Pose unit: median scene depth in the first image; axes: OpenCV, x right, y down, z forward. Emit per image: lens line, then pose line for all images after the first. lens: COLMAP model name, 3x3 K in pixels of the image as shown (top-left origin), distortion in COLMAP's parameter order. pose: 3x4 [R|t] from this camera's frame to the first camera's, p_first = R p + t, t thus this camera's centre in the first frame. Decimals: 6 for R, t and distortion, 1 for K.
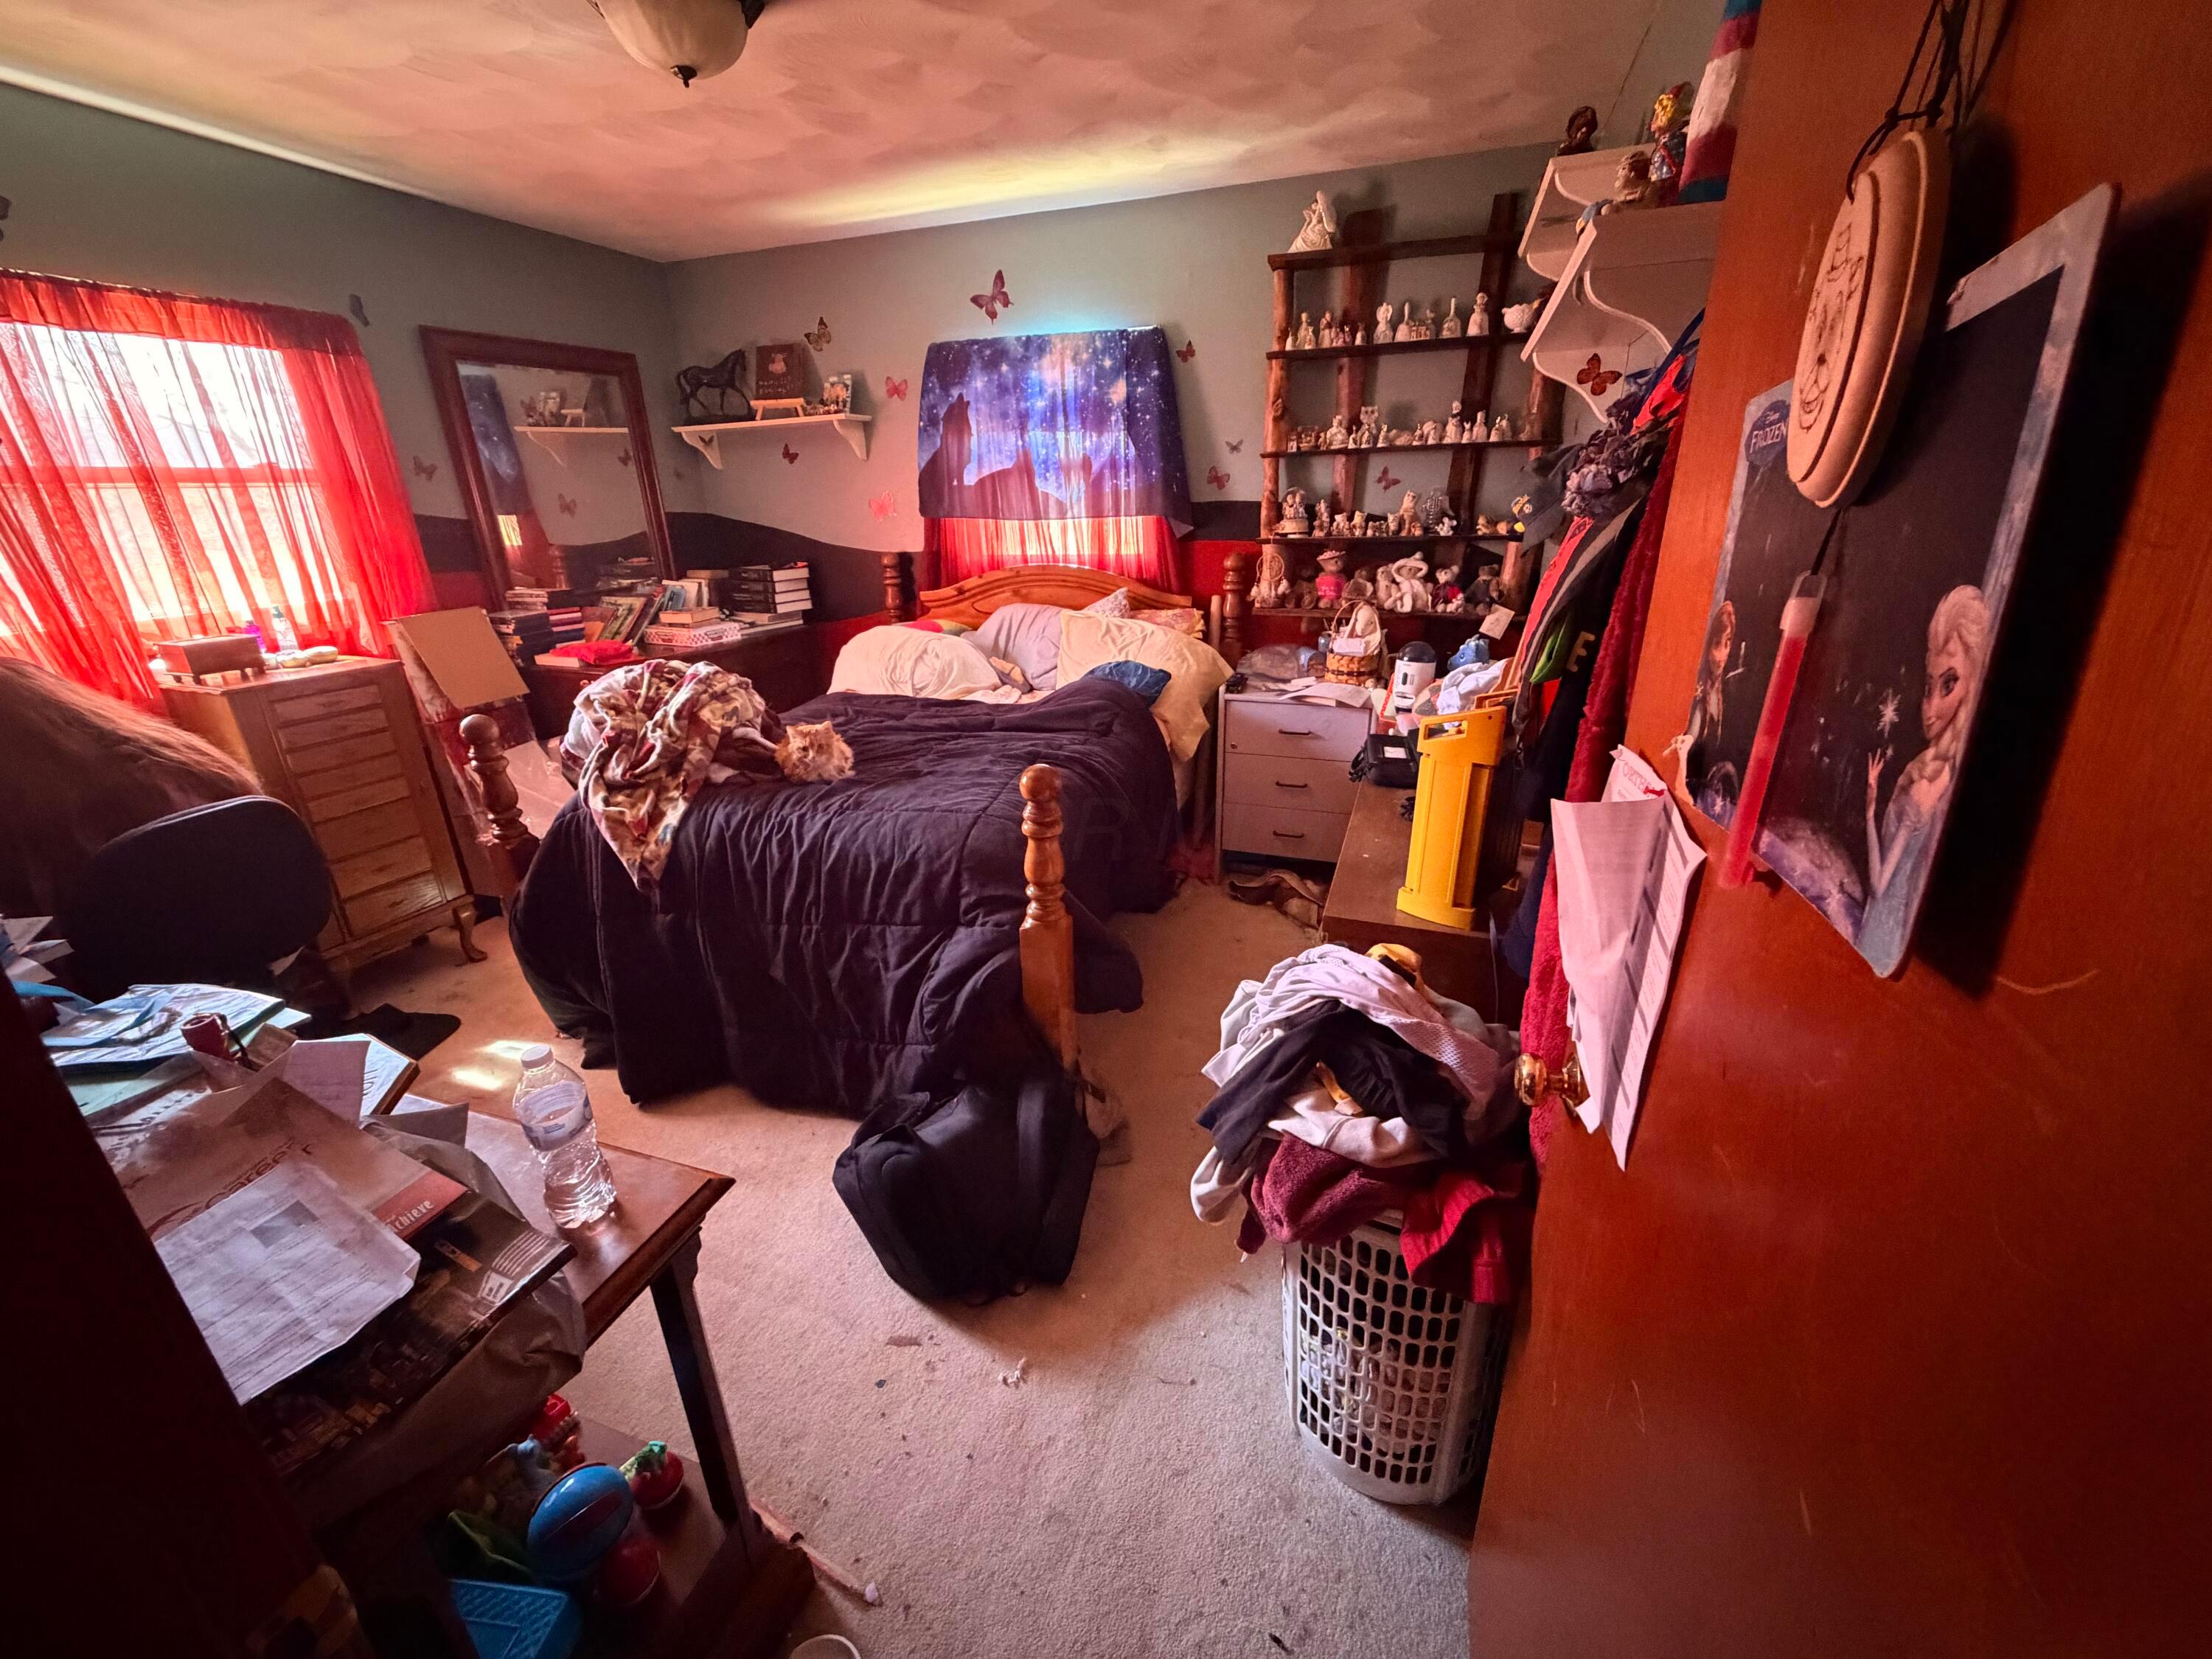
lens RADIAL K [[876.8, 0, 1112.9], [0, 876.8, 828.1], [0, 0, 1]] dist [0.001249, 0.000169]
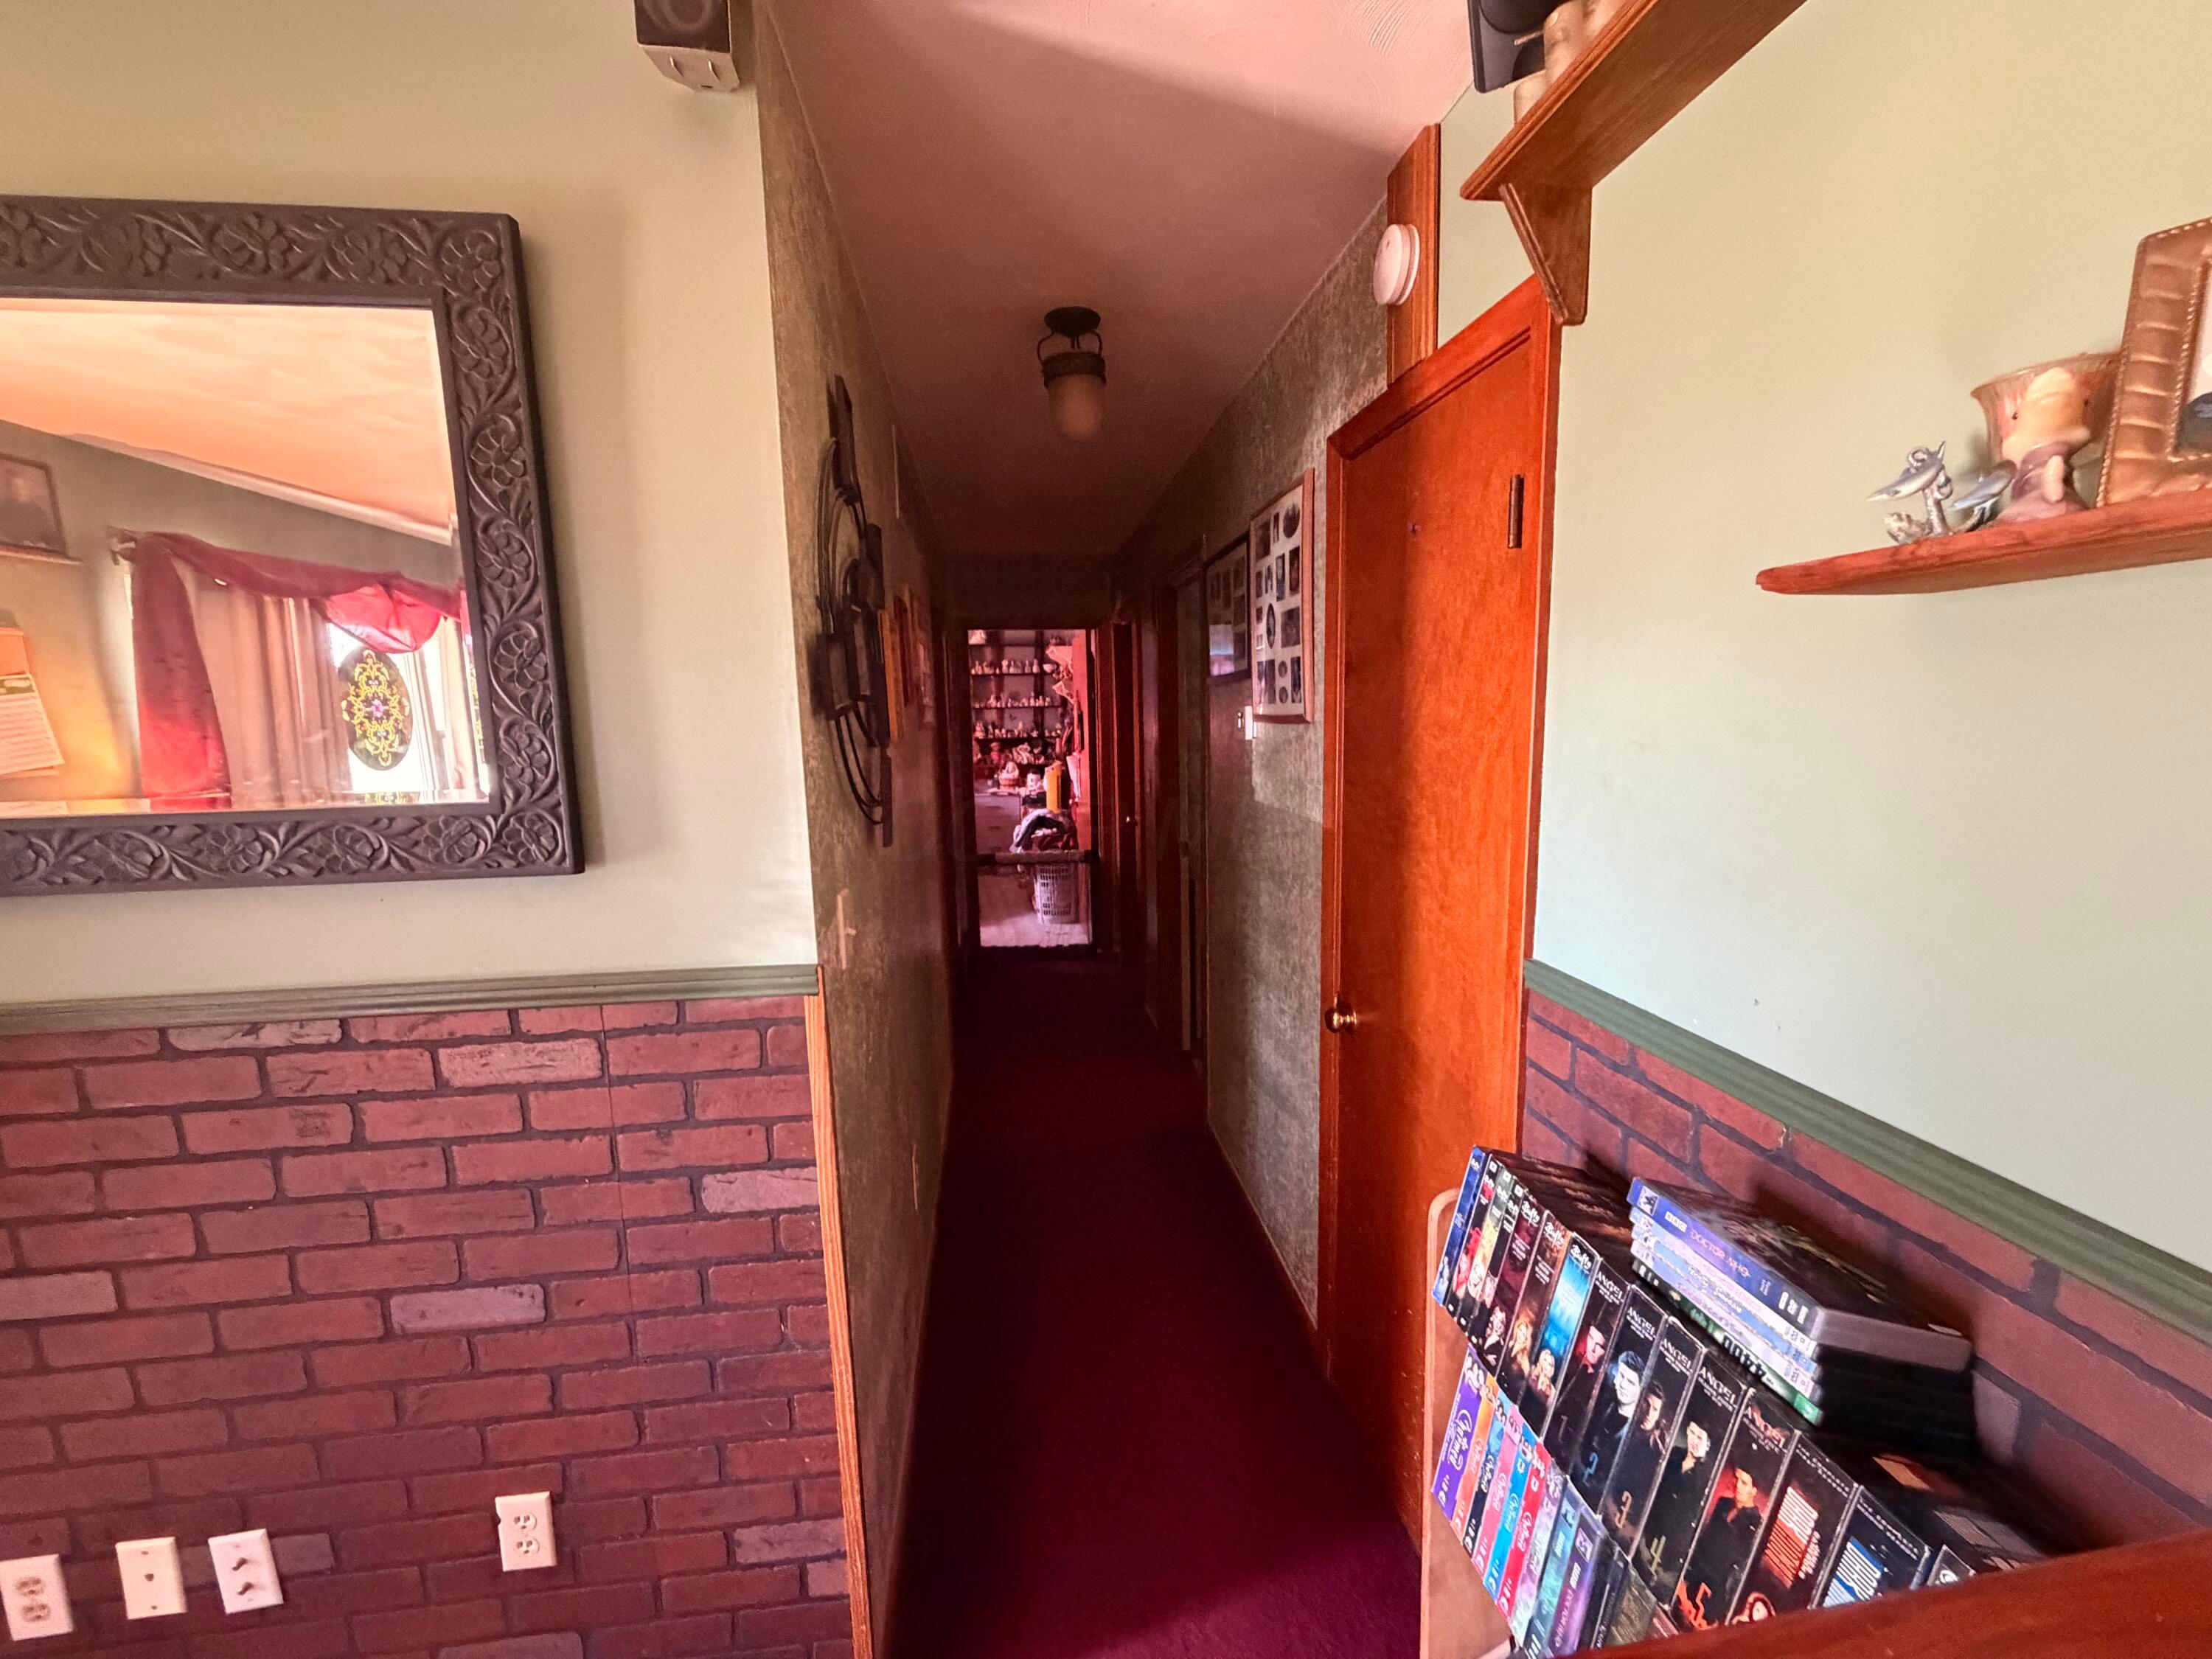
lens RADIAL K [[876.8, 0, 1101.2], [0, 876.8, 822.2], [0, 0, 1]] dist [0.001249, 0.000169]
pose [[0.896257, -0.051548, 0.440529, -0.676997], [0.155080, 0.966954, -0.202363, 0.528077], [-0.415540, 0.249687, 0.874633, -1.462812]]
